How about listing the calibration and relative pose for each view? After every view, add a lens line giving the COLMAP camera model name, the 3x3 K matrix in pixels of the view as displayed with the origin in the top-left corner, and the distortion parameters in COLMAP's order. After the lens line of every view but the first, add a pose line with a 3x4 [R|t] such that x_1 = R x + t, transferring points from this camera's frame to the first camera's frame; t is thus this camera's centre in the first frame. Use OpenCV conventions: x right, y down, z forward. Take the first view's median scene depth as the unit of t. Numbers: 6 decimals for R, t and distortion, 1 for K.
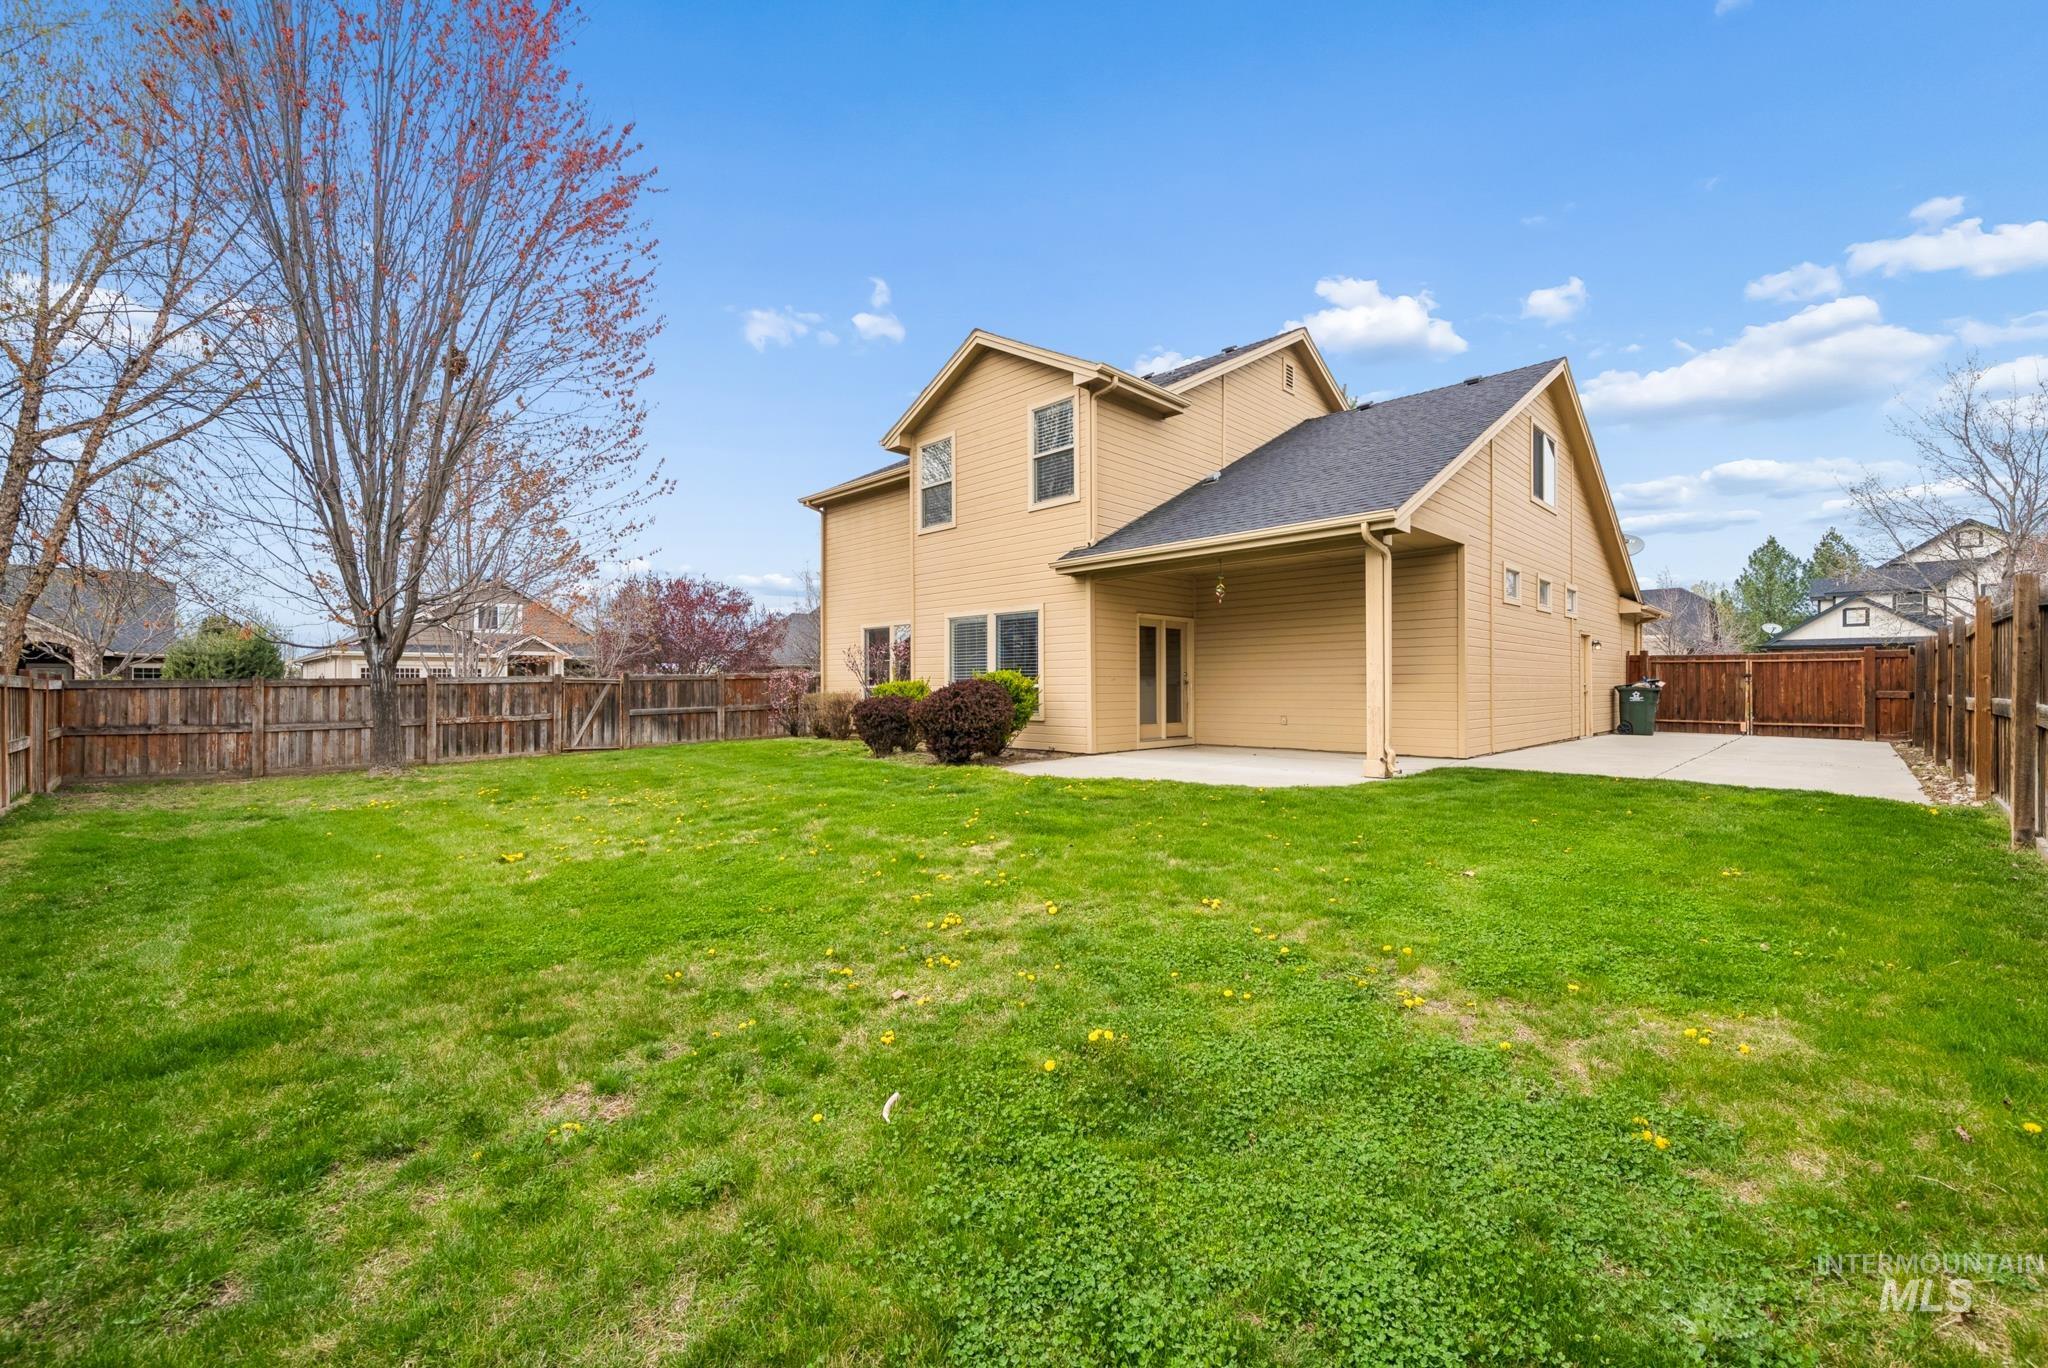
lens RADIAL K [[825.5, 0, 1018.2], [0, 825.5, 693.1], [0, 0, 1]] dist [-0.002435, -0.000079]
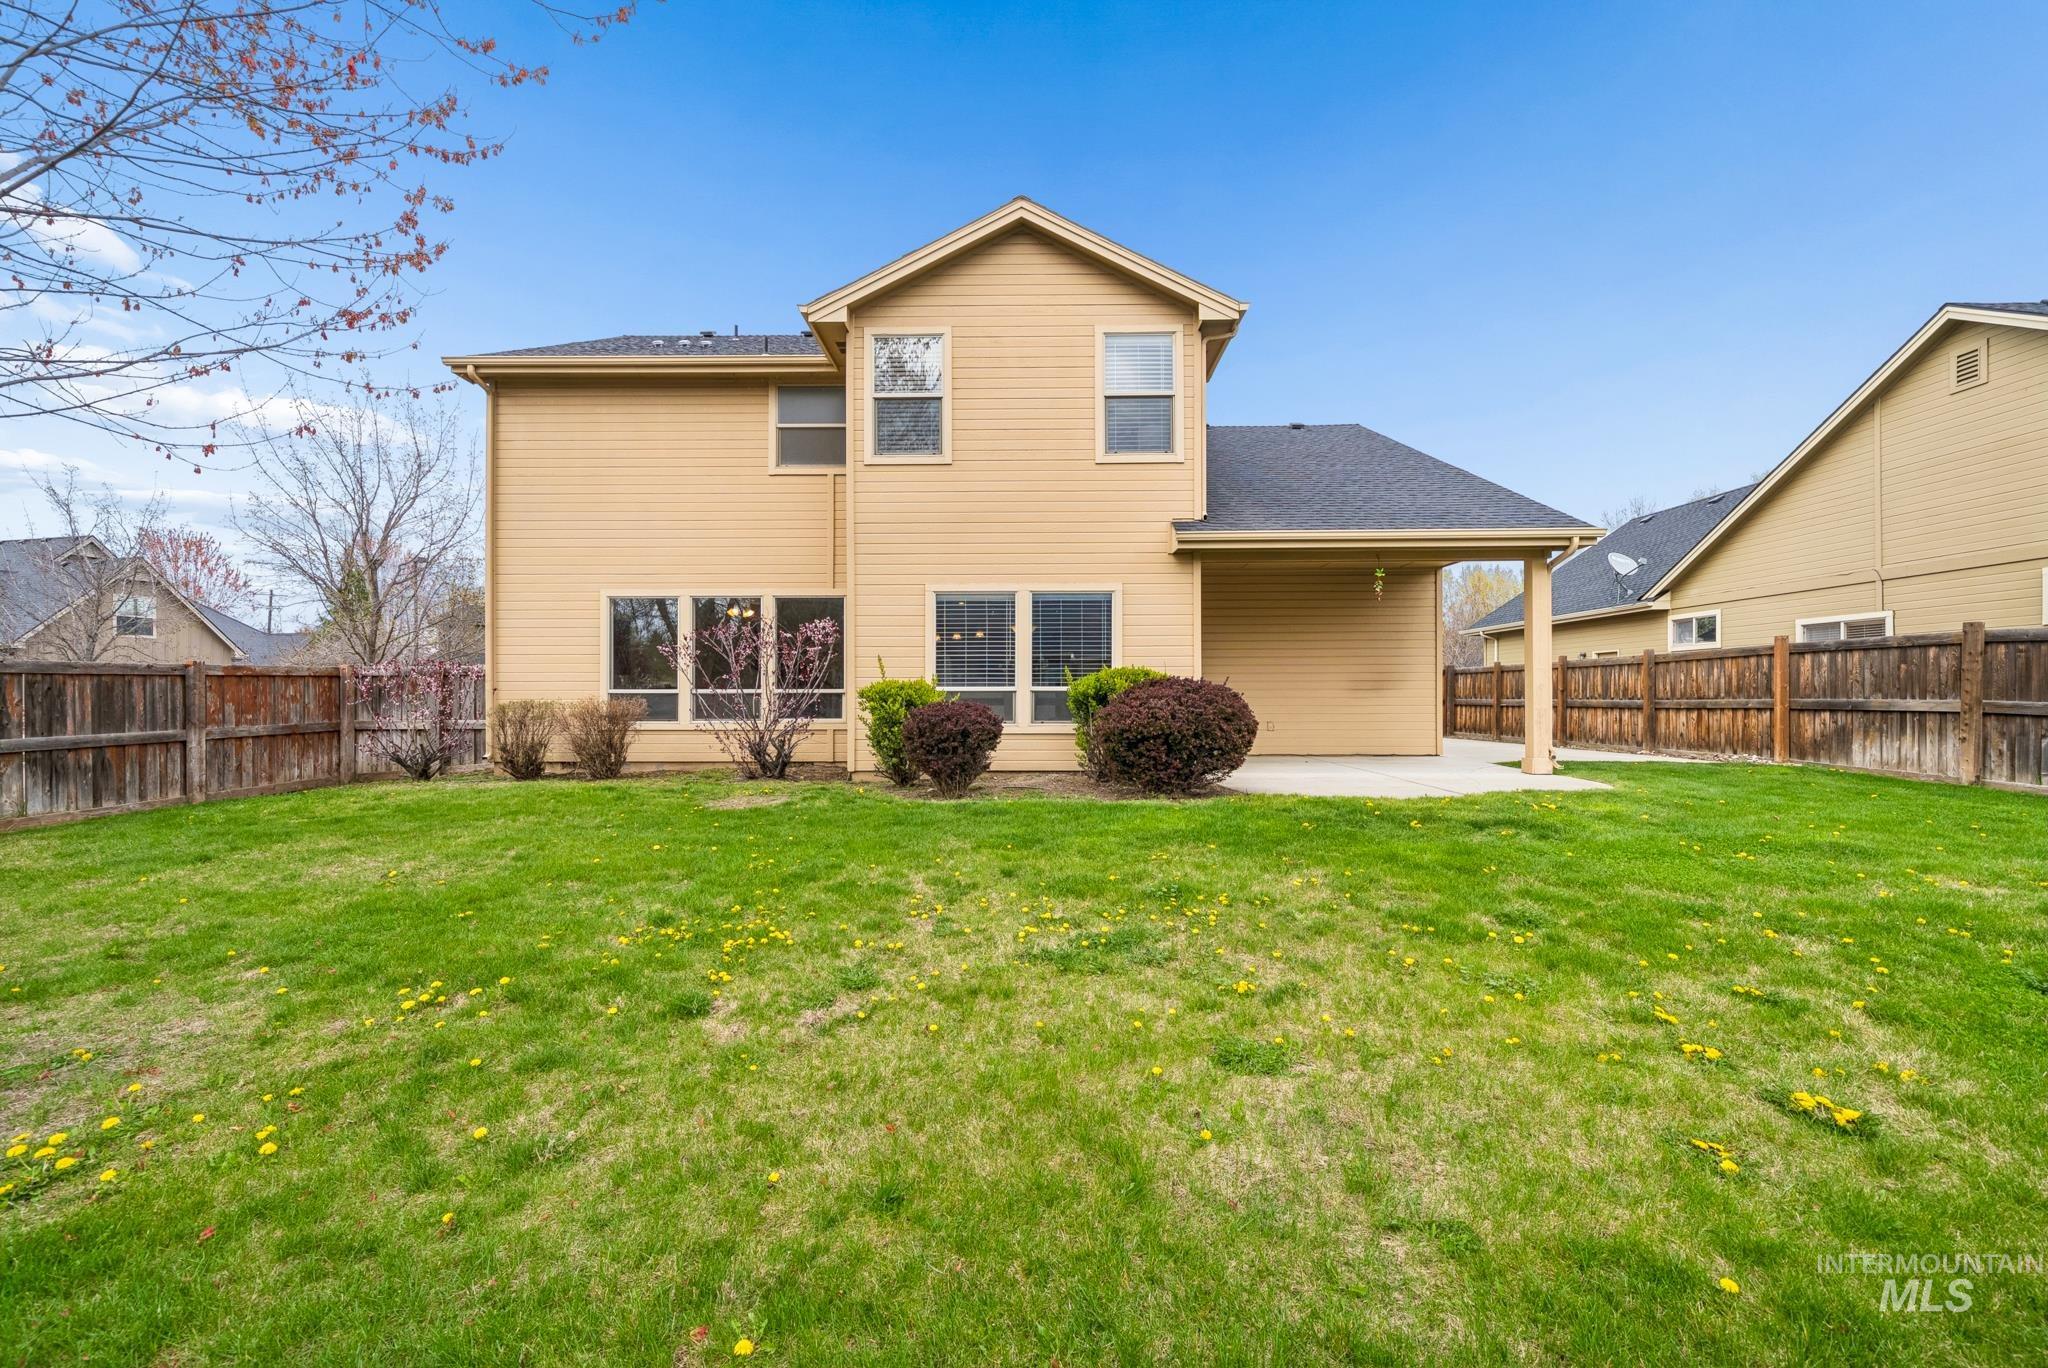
lens RADIAL K [[825.5, 0, 1018.2], [0, 825.5, 693.1], [0, 0, 1]] dist [-0.002435, -0.000079]
pose [[0.721120, 0.006905, 0.692776, -0.376588], [0.004303, 0.999886, -0.014445, 0.003828], [-0.692797, 0.013398, 0.721008, 0.329593]]
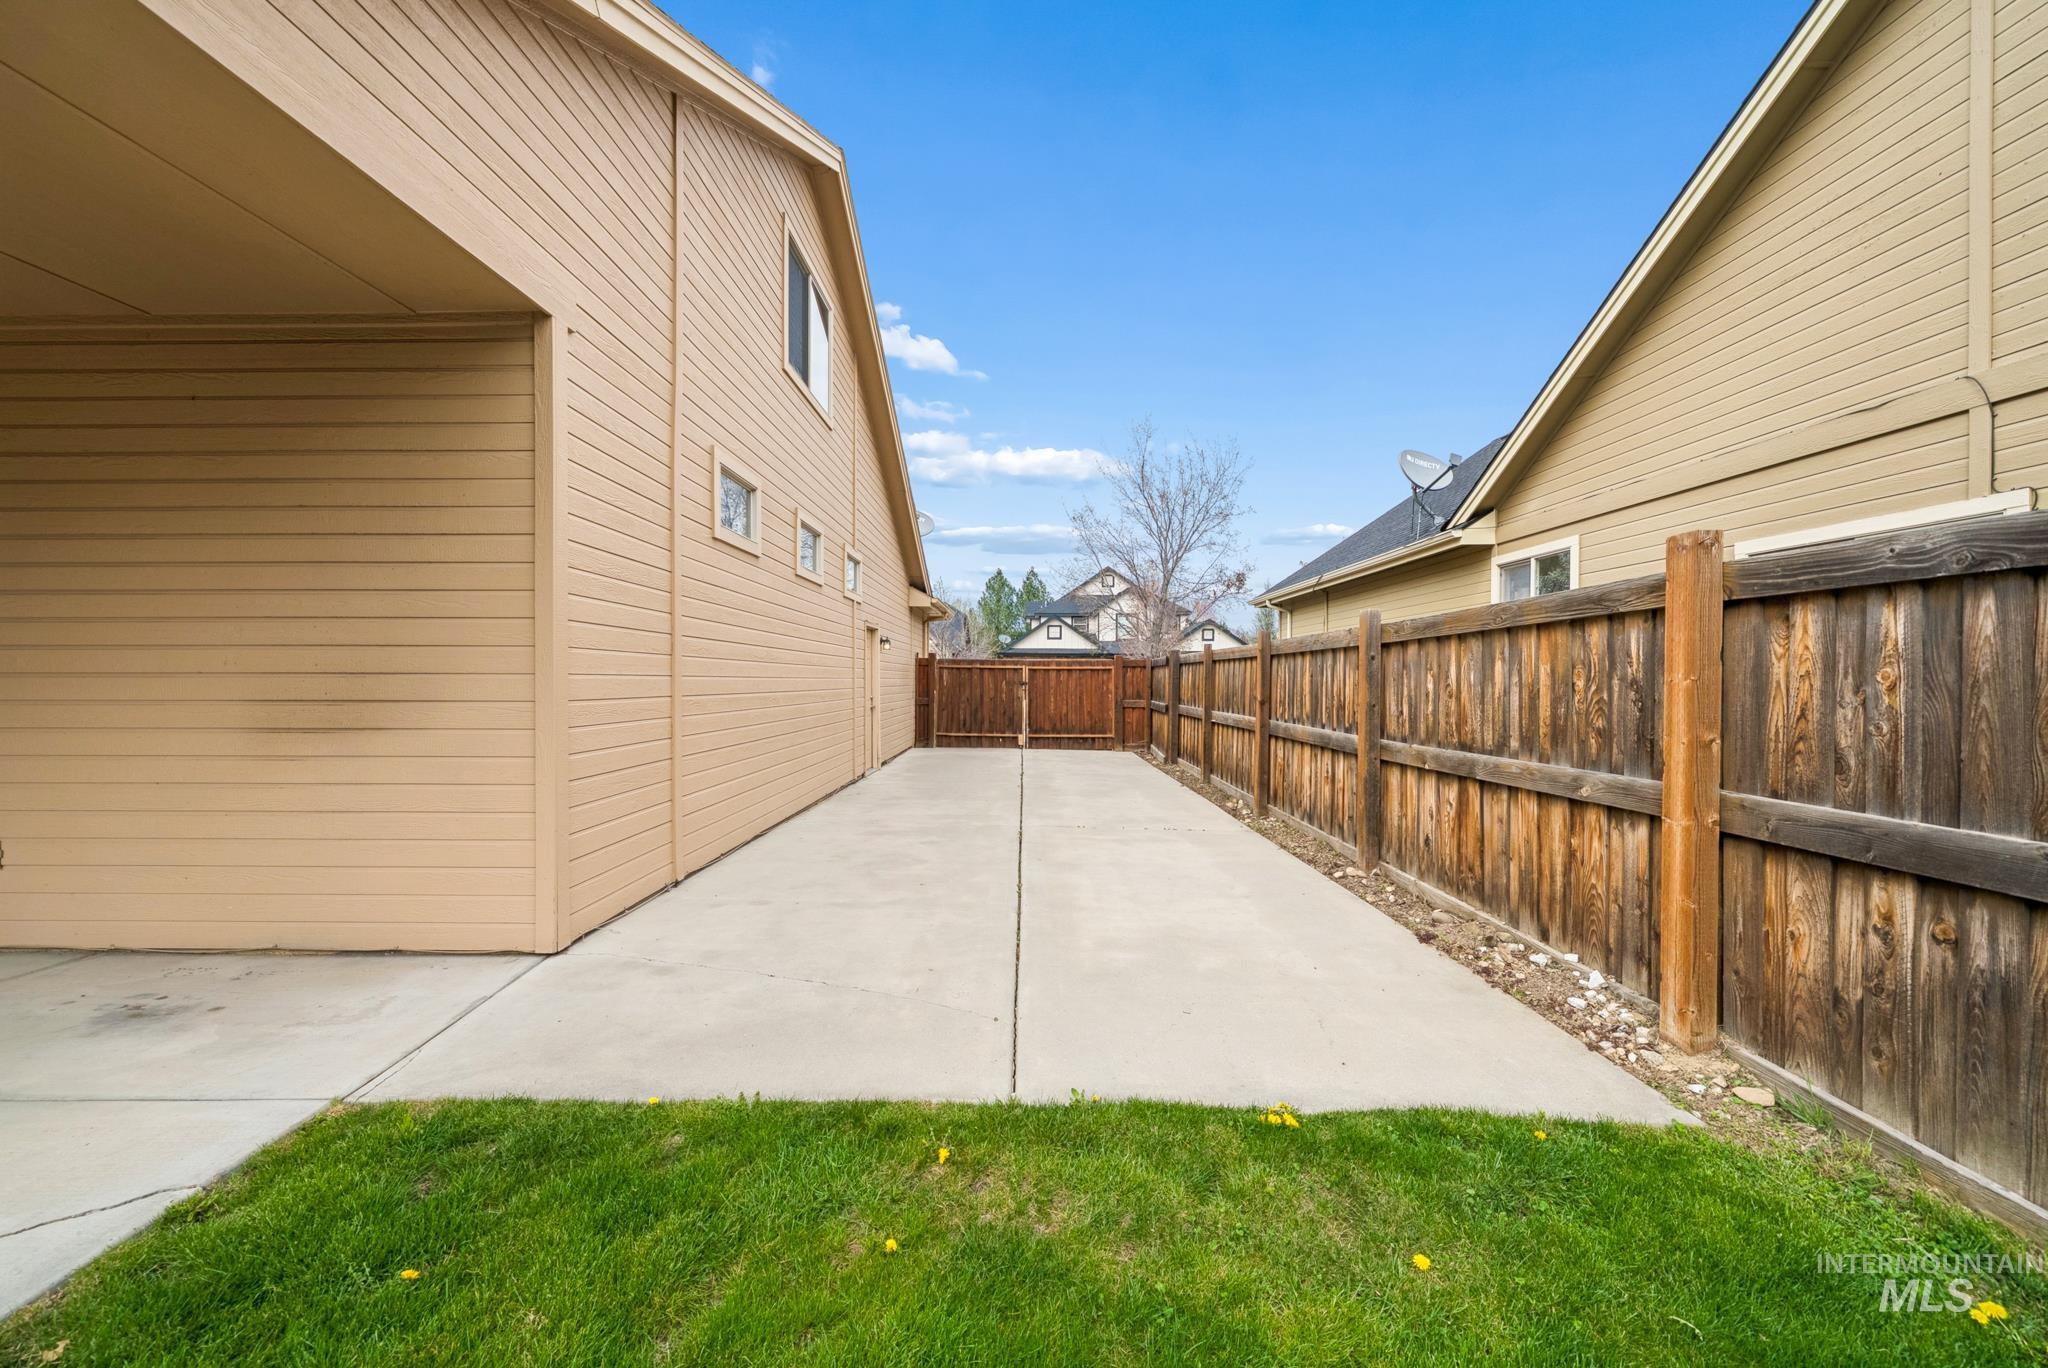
lens RADIAL K [[769.6, 0, 1024.0], [0, 769.6, 684.0], [0, 0, 1]] dist [-0.000622, -0.000065]
pose [[0.706341, 0.000570, 0.707872, 0.257752], [0.001512, 0.999996, -0.002314, -0.017133], [-0.707871, 0.002705, 0.706337, 0.364083]]
